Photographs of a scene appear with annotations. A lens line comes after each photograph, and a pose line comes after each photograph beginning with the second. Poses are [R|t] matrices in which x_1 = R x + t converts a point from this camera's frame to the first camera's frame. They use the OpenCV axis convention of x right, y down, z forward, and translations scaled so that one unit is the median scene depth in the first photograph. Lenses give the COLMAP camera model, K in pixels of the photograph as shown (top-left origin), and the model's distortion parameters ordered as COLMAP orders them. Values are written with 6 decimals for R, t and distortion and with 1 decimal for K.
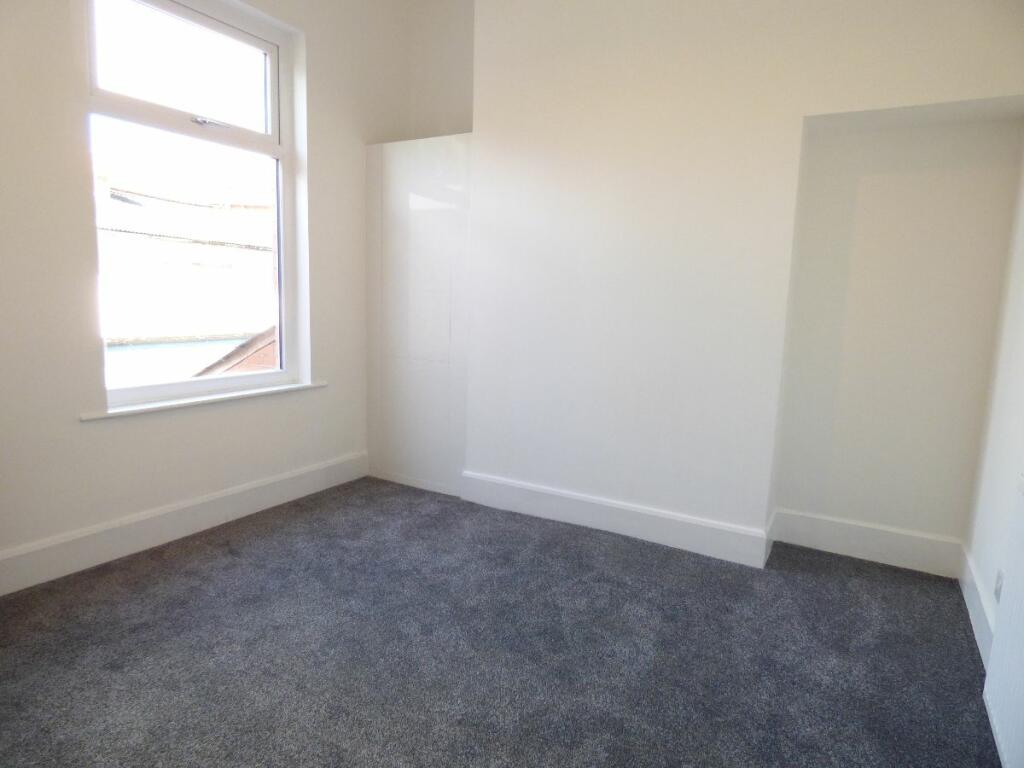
lens RADIAL K [[613.7, 0, 507.4], [0, 613.7, 382.4], [0, 0, 1]] dist [-0.015514, 0.000888]
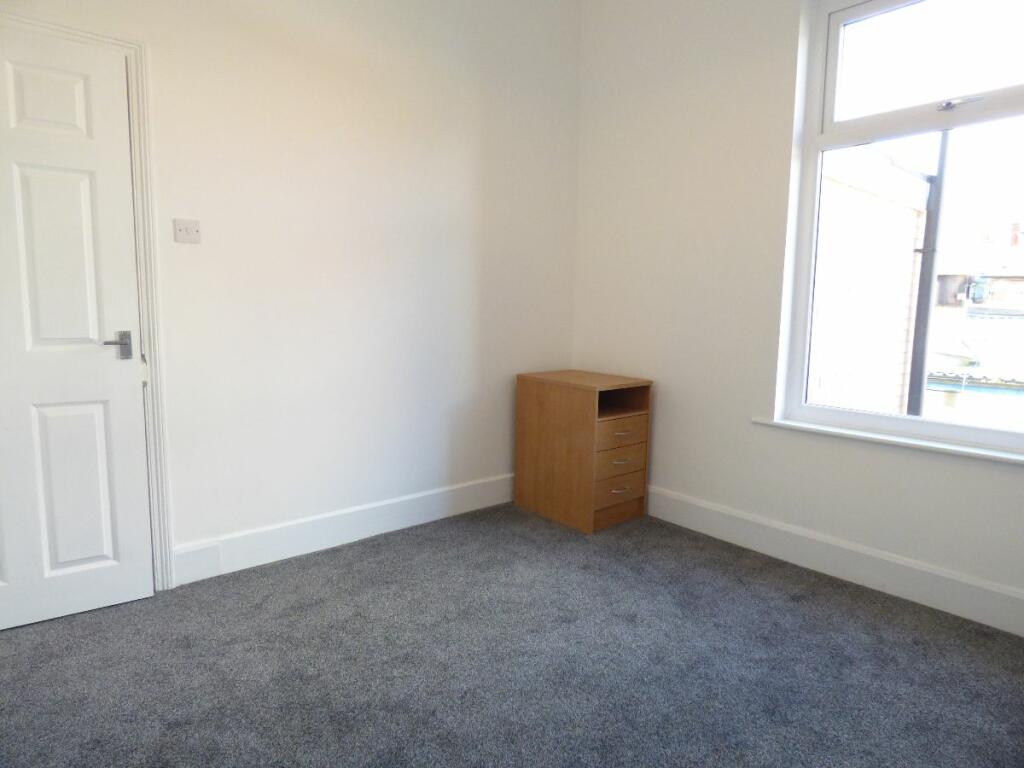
lens RADIAL K [[613.7, 0, 507.4], [0, 613.7, 382.4], [0, 0, 1]] dist [-0.015514, 0.000888]
pose [[-0.333050, 0.077766, -0.939697, 0.552689], [-0.154666, 0.978589, 0.135801, -0.096864], [0.930138, 0.190568, -0.313891, 0.884019]]
